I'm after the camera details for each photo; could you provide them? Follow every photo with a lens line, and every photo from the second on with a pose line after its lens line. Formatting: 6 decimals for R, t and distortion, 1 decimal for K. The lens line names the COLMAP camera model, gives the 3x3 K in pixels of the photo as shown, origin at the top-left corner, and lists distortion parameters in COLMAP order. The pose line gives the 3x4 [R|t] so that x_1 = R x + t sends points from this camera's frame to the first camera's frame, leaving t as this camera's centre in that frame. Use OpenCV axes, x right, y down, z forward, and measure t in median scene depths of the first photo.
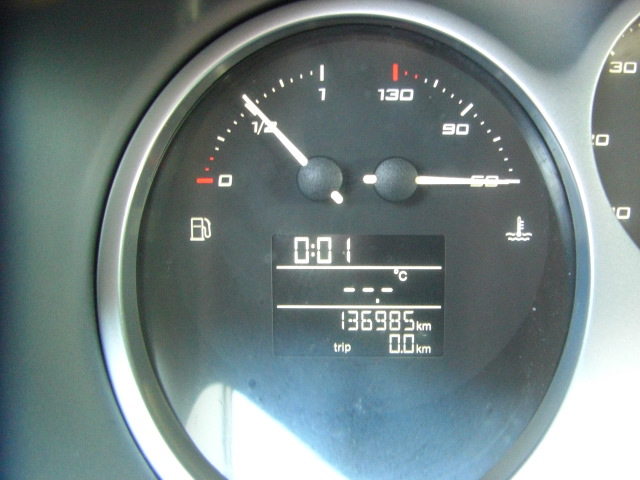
lens RADIAL K [[707.8, 0, 318.0], [0, 707.8, 241.0], [0, 0, 1]] dist [-0.118524, 0.000000]
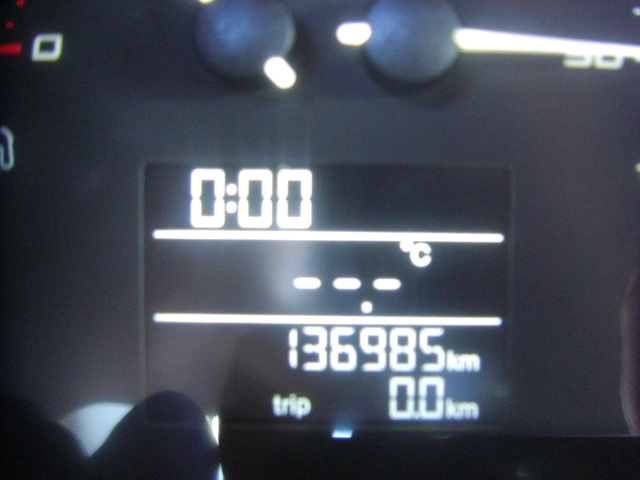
lens RADIAL K [[707.8, 0, 320.7], [0, 707.8, 240.1], [0, 0, 1]] dist [-0.118524, 0.000000]
pose [[0.999094, 0.012345, 0.040719, 0.033832], [-0.012044, 0.999899, -0.007608, 0.043939], [-0.040809, 0.007111, 0.999142, 0.530652]]
